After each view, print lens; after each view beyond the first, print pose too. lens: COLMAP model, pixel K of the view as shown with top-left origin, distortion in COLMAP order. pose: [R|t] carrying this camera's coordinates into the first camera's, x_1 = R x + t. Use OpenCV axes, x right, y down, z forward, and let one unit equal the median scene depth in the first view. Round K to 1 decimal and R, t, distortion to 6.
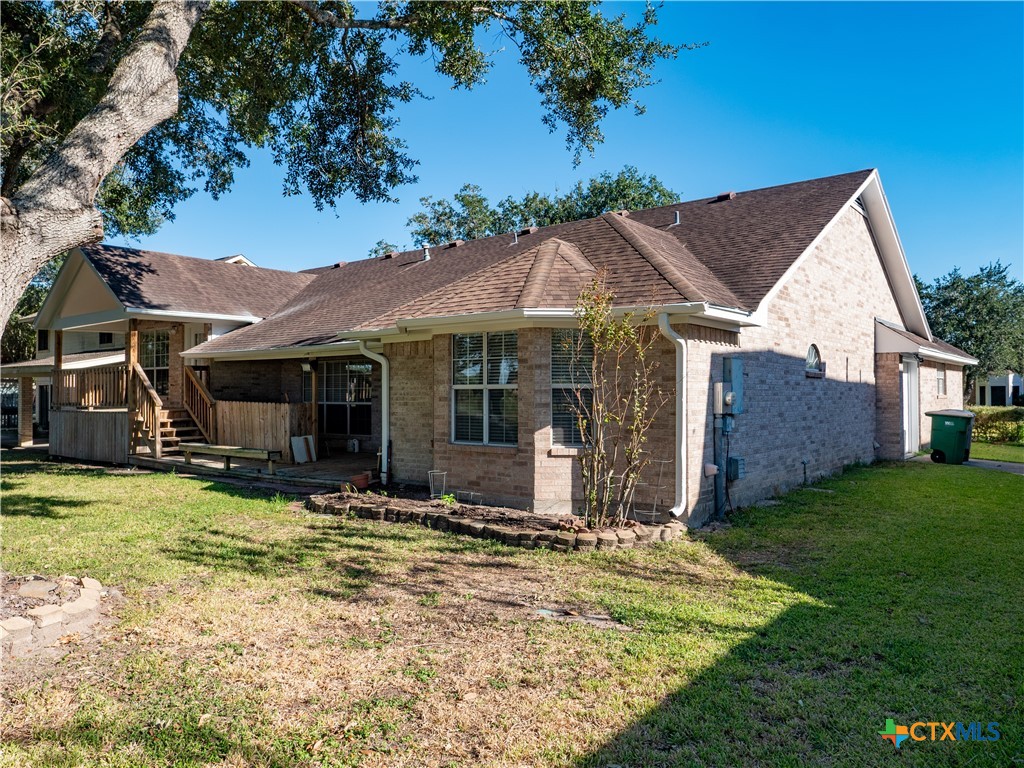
lens RADIAL K [[736.9, 0, 509.0], [0, 736.9, 382.8], [0, 0, 1]] dist [-0.019851, 0.002968]
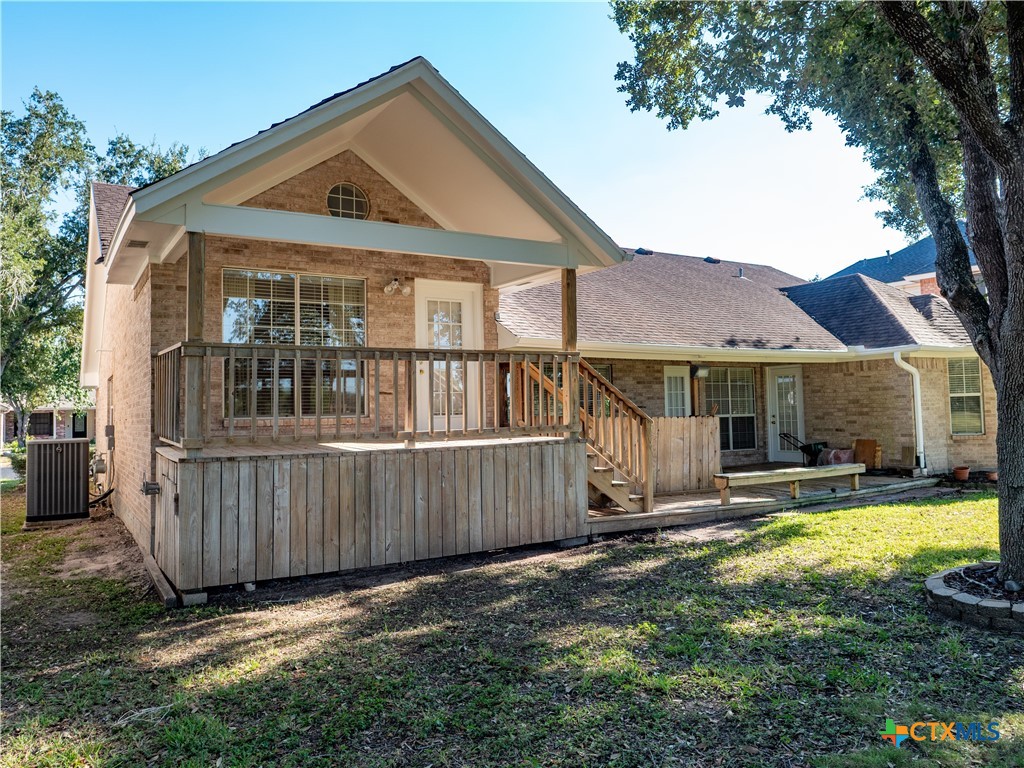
lens RADIAL K [[736.9, 0, 505.4], [0, 736.9, 374.7], [0, 0, 1]] dist [-0.019851, 0.002968]
pose [[0.331631, 0.040202, 0.942552, -1.337221], [0.005165, 0.998999, -0.044427, 0.020014], [-0.943395, 0.019602, 0.331091, 1.109129]]
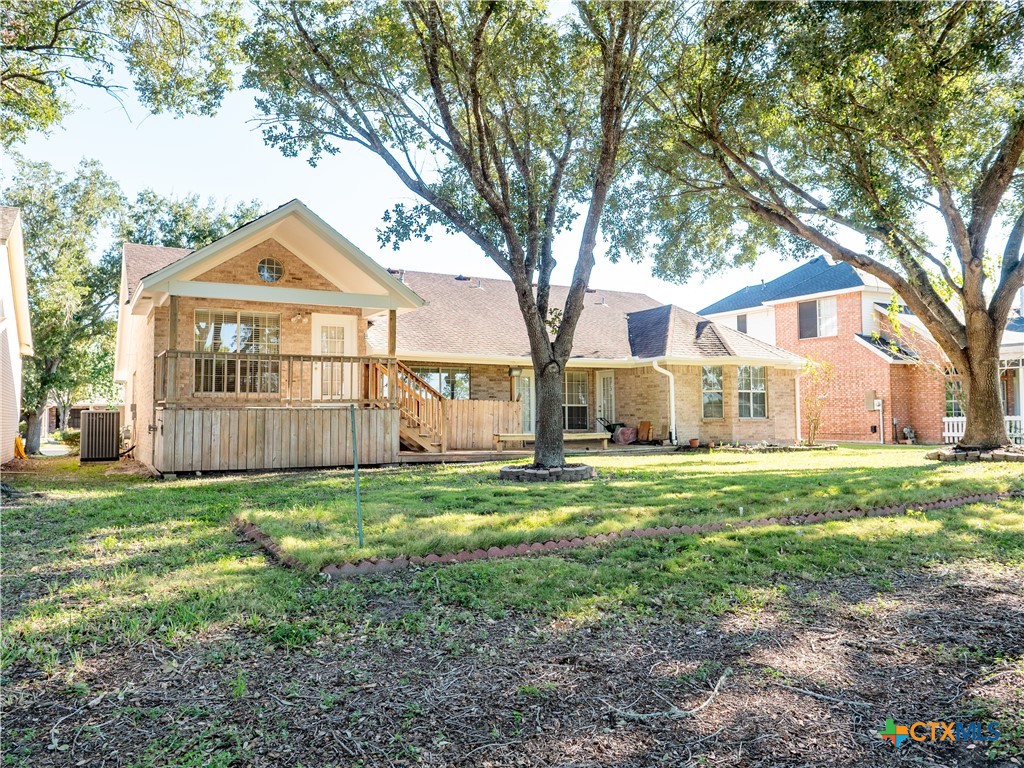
lens RADIAL K [[736.9, 0, 507.8], [0, 736.9, 382.6], [0, 0, 1]] dist [-0.019851, 0.002968]
pose [[0.359801, 0.045583, 0.931915, -1.721639], [-0.007997, 0.998920, -0.045773, 0.062946], [-0.932995, 0.009017, 0.359777, 0.666407]]
